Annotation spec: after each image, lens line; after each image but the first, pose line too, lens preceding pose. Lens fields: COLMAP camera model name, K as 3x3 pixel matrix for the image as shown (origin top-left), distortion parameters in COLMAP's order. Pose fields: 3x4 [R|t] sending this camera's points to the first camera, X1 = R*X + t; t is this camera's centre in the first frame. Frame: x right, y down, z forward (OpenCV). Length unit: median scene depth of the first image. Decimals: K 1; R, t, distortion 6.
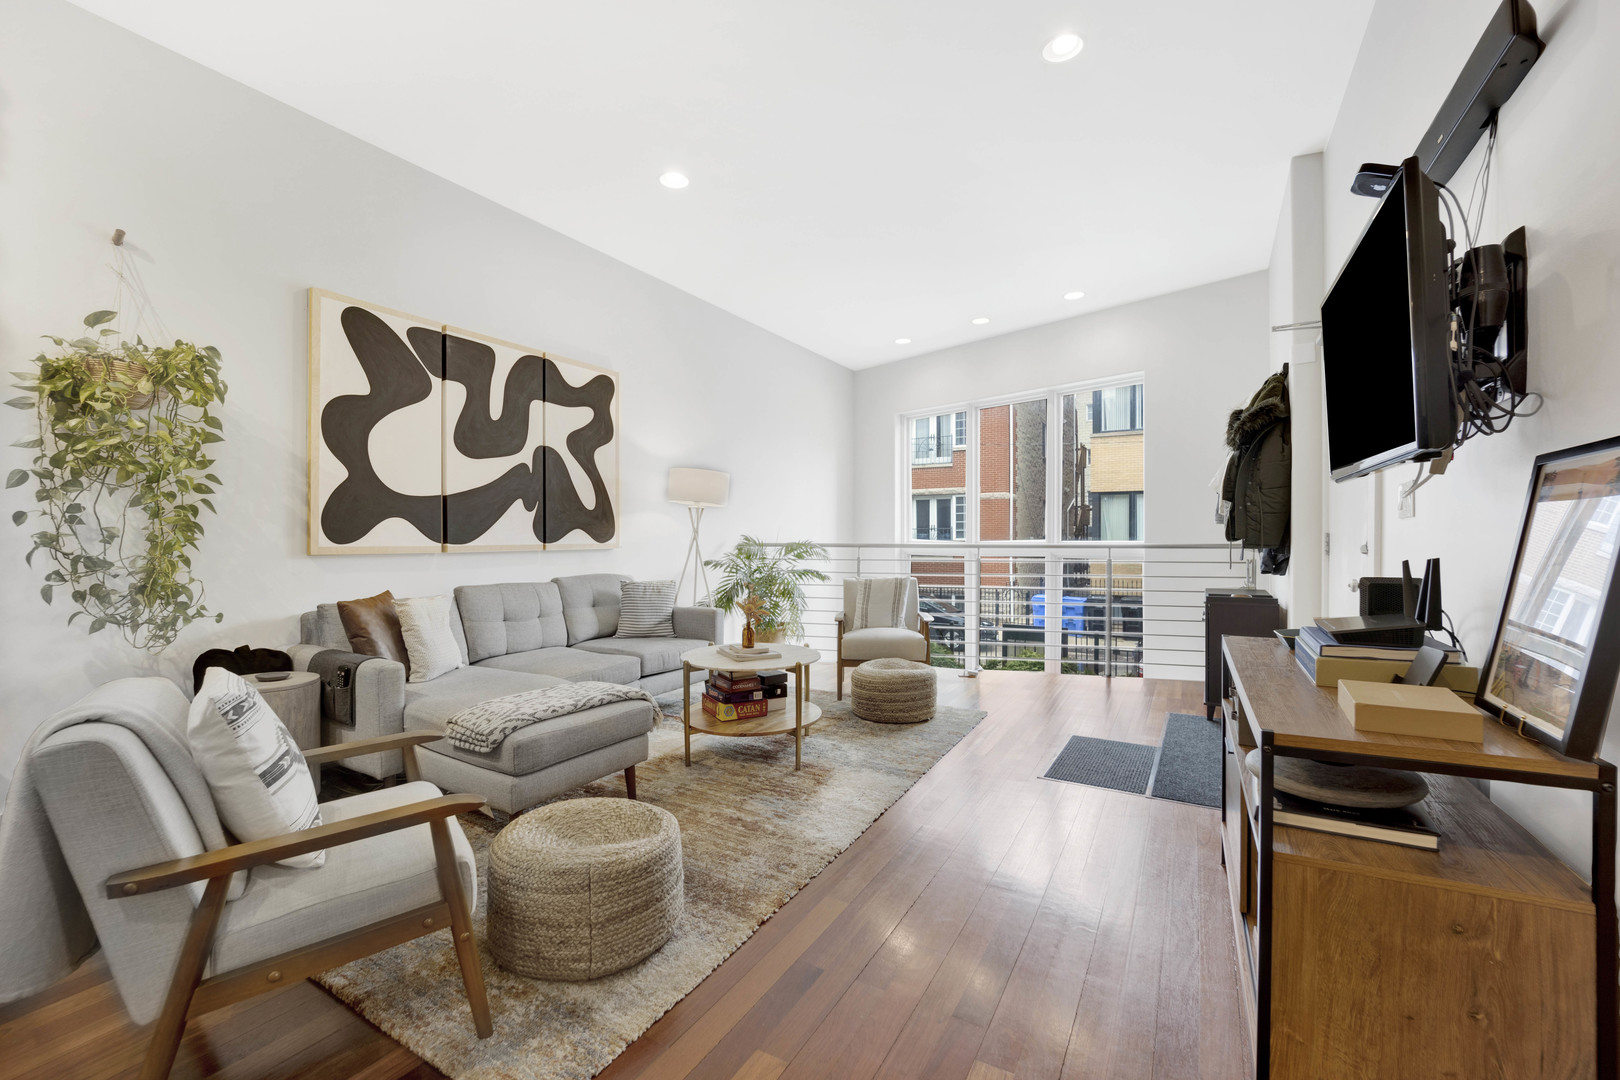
lens RADIAL K [[662.3, 0, 807.0], [0, 662.3, 543.7], [0, 0, 1]] dist [-0.022262, 0.000828]
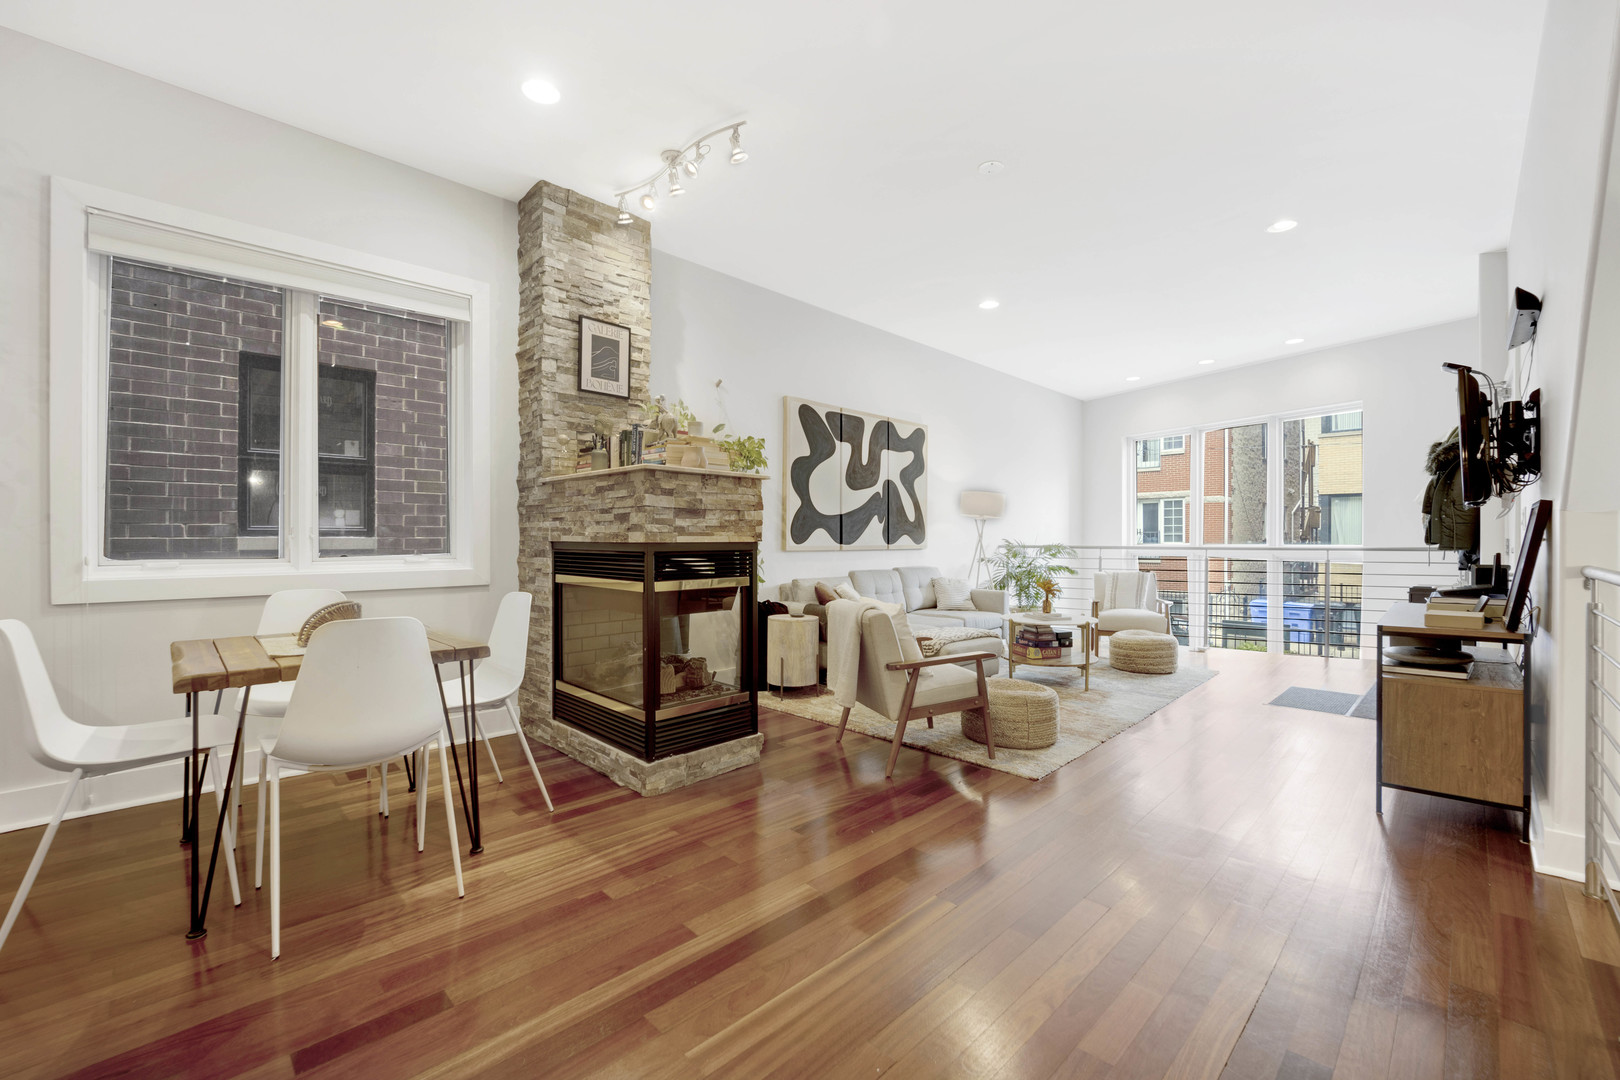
lens RADIAL K [[662.3, 0, 801.6], [0, 662.3, 542.8], [0, 0, 1]] dist [-0.022262, 0.000828]
pose [[0.964073, 0.003208, -0.265620, -0.197031], [-0.004805, 0.999974, -0.005363, 0.004768], [0.265596, 0.006447, 0.964063, -0.528314]]
